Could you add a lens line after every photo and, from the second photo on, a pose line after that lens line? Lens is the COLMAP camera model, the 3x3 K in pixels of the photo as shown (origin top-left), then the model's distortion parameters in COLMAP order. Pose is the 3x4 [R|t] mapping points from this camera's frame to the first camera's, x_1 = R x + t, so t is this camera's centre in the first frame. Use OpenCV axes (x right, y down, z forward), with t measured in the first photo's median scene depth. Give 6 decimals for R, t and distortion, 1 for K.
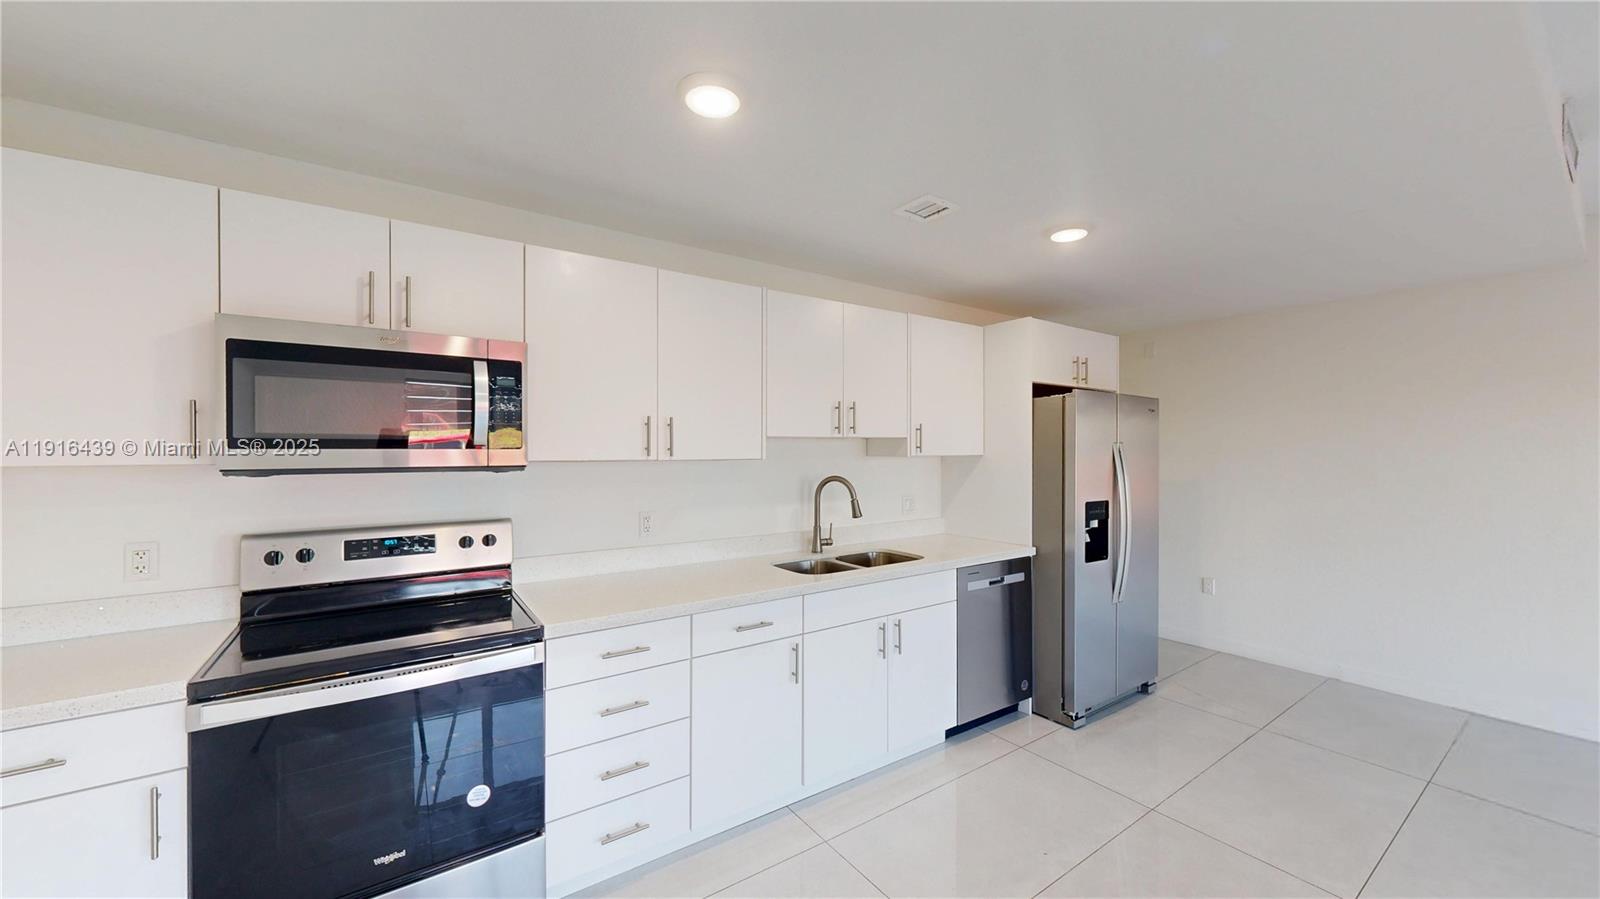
lens RADIAL K [[575.2, 0, 806.8], [0, 575.2, 455.1], [0, 0, 1]] dist [-0.000473, 0.000022]
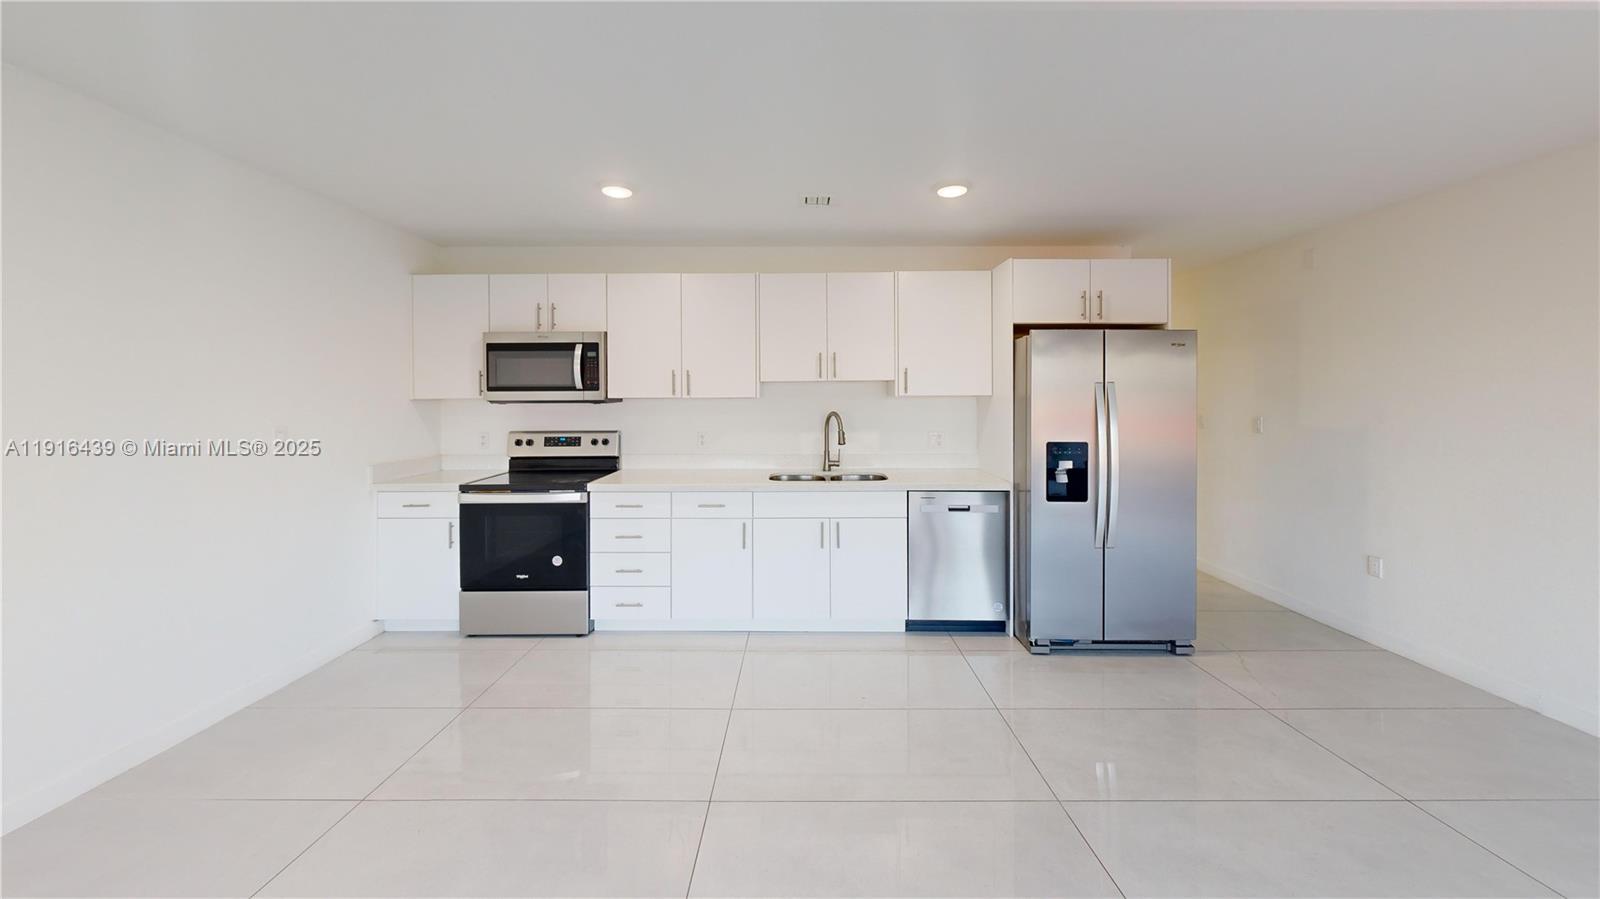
lens RADIAL K [[575.2, 0, 797.9], [0, 575.2, 436.8], [0, 0, 1]] dist [-0.000473, 0.000022]
pose [[0.811706, 0.041175, -0.582614, 1.027812], [-0.001567, 0.997662, 0.068325, 0.007678], [0.584065, -0.054547, 0.809872, -0.111483]]
